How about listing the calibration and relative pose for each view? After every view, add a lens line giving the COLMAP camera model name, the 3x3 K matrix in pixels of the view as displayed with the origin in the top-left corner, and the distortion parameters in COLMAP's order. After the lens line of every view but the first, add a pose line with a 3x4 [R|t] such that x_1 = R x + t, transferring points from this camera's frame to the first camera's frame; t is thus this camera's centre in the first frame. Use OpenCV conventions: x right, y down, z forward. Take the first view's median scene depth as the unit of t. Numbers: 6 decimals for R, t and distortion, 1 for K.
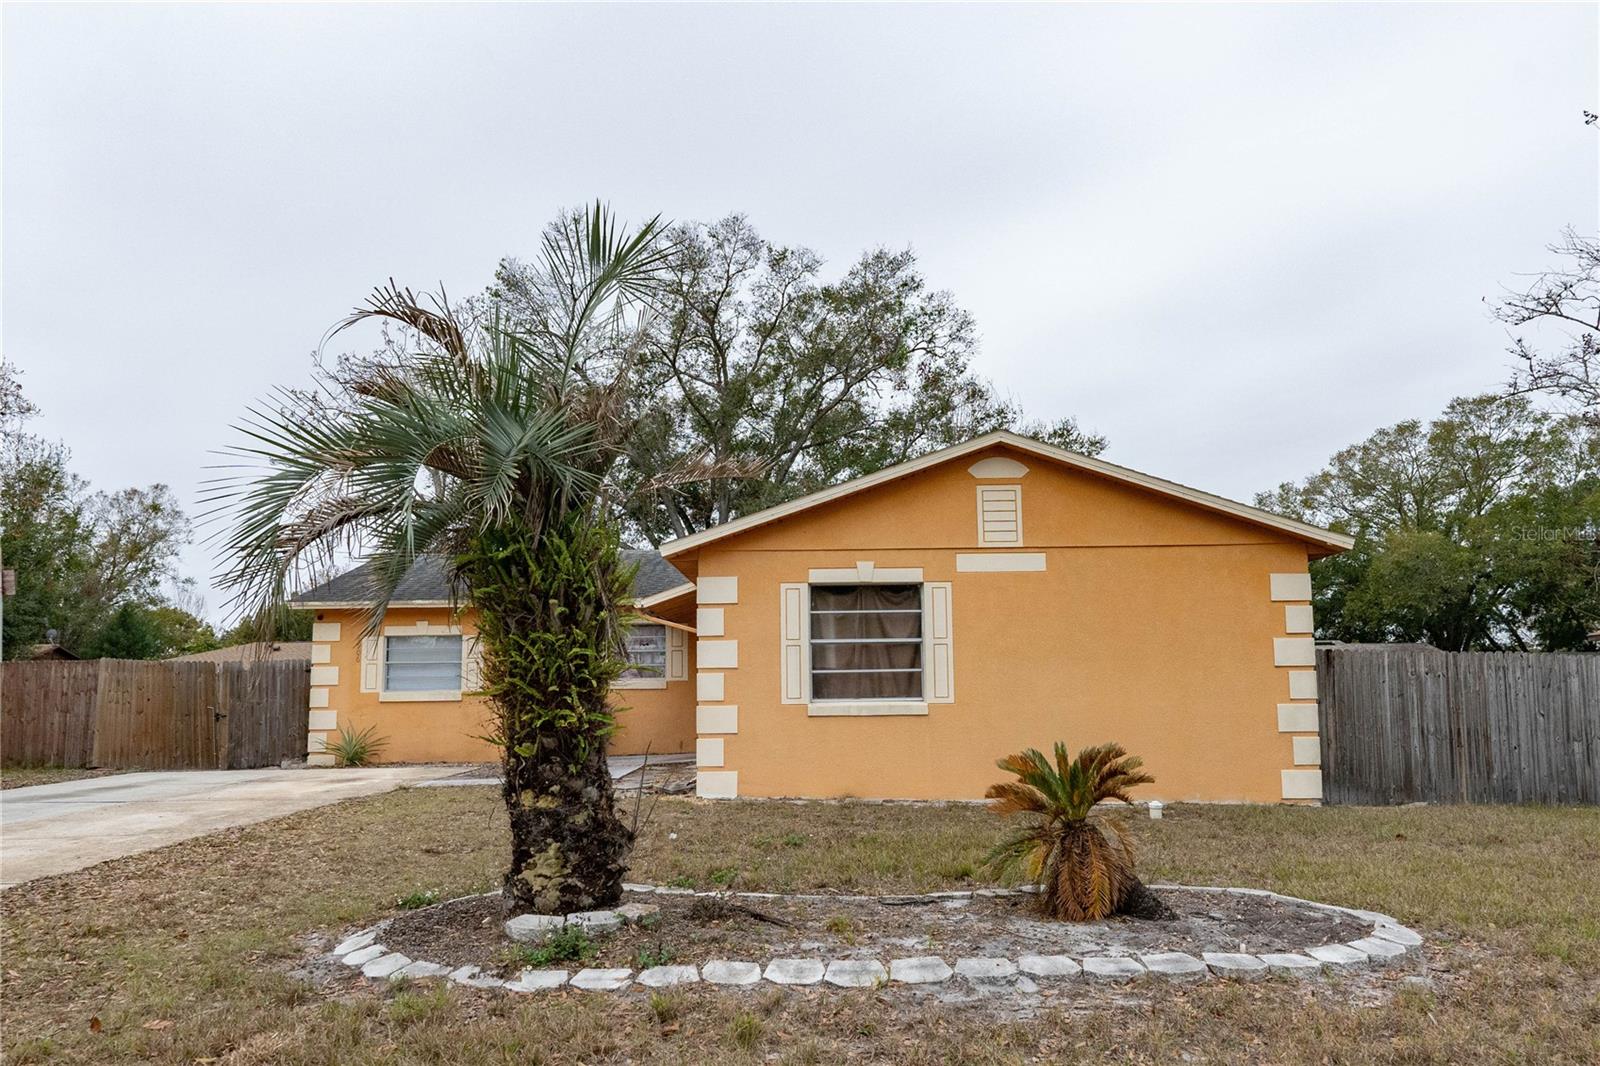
lens RADIAL K [[940.1, 0, 817.4], [0, 940.1, 585.0], [0, 0, 1]] dist [-0.006318, 0.000419]
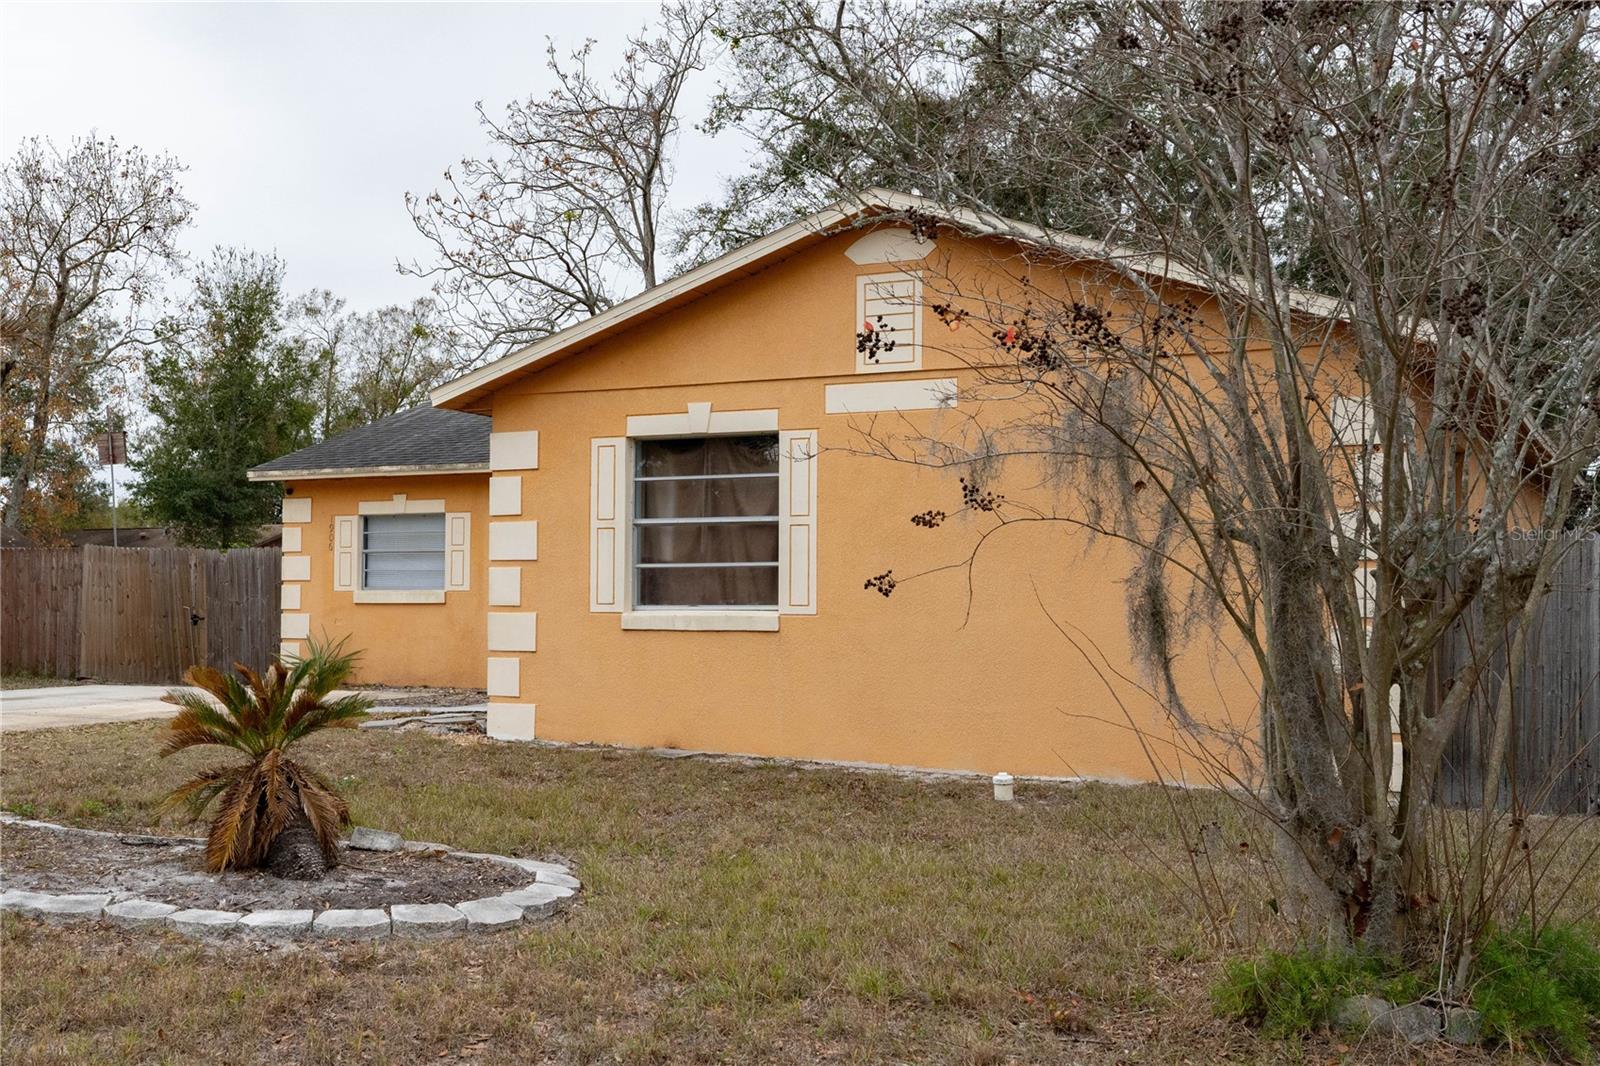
lens RADIAL K [[1620.9, 0, 804.1], [0, 1620.9, 533.4], [0, 0, 1]] dist [-0.004060, 0.000000]
pose [[0.910403, -0.002786, -0.413713, 0.392543], [0.032642, 0.997344, 0.065114, -0.003012], [0.412433, -0.072785, 0.908076, -0.017194]]
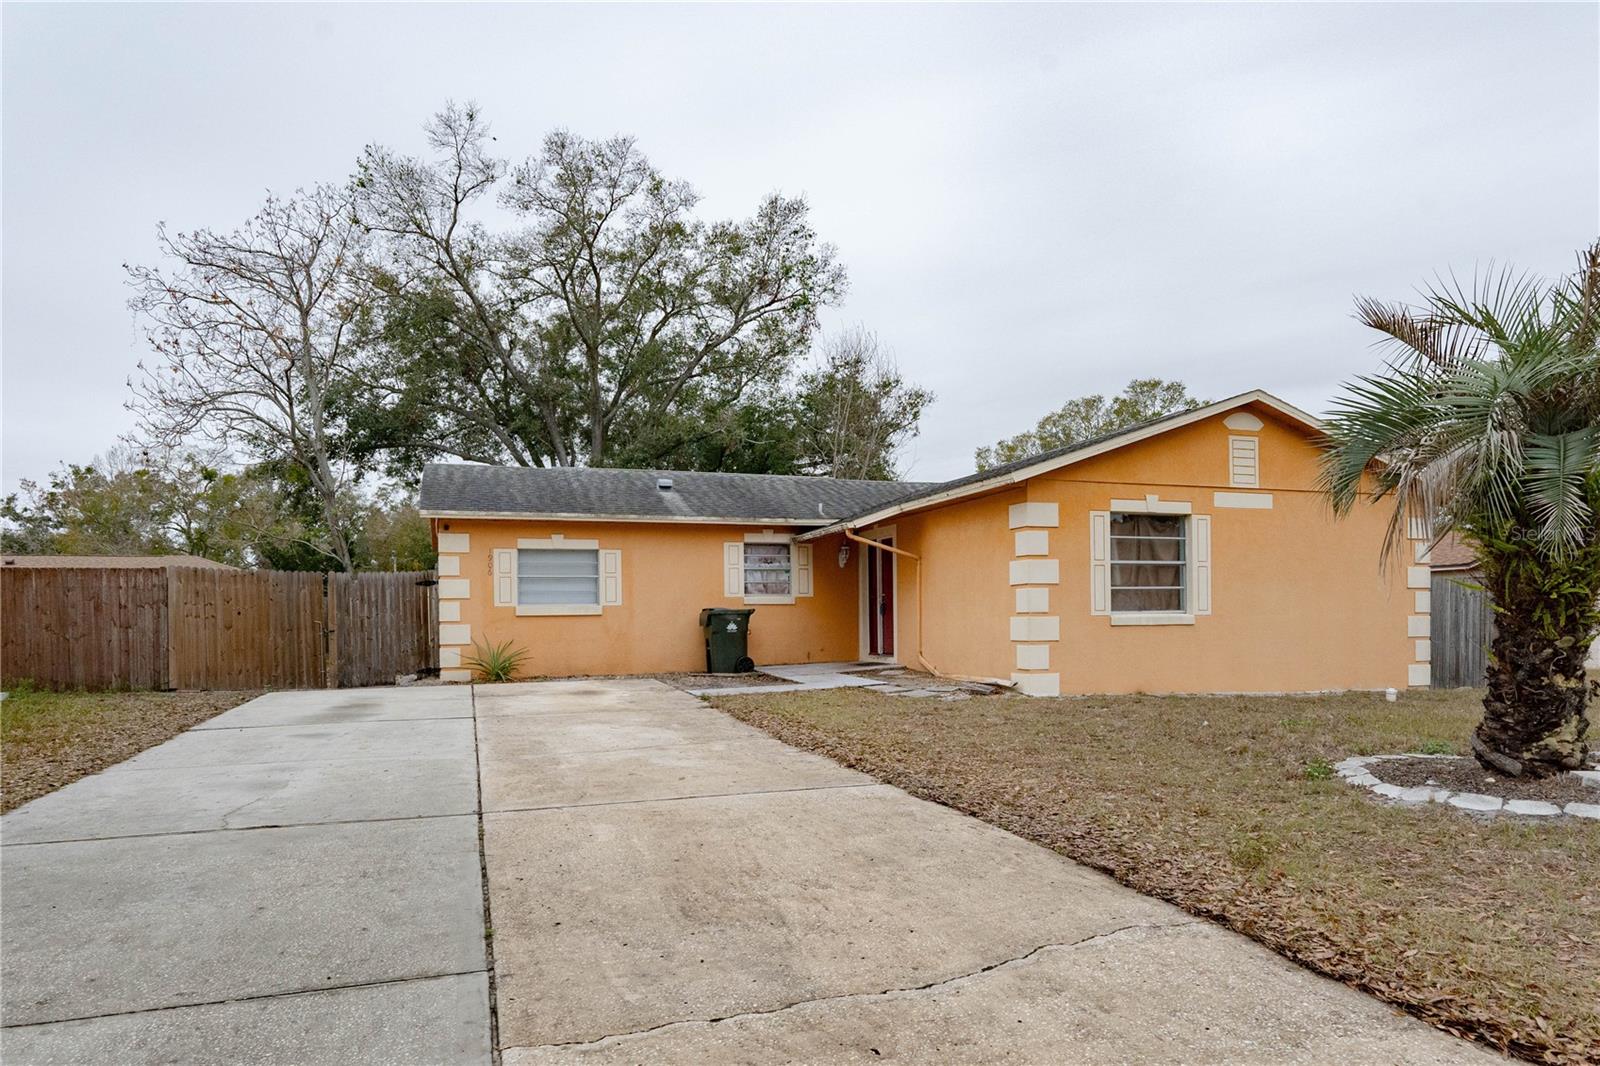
lens RADIAL K [[857.3, 0, 802.3], [0, 857.3, 604.0], [0, 0, 1]] dist [-0.003170, -0.000093]
pose [[0.955083, 0.005831, 0.296280, -0.447548], [-0.036154, 0.994630, 0.096970, 0.014918], [-0.294124, -0.103326, 0.950166, 0.065453]]
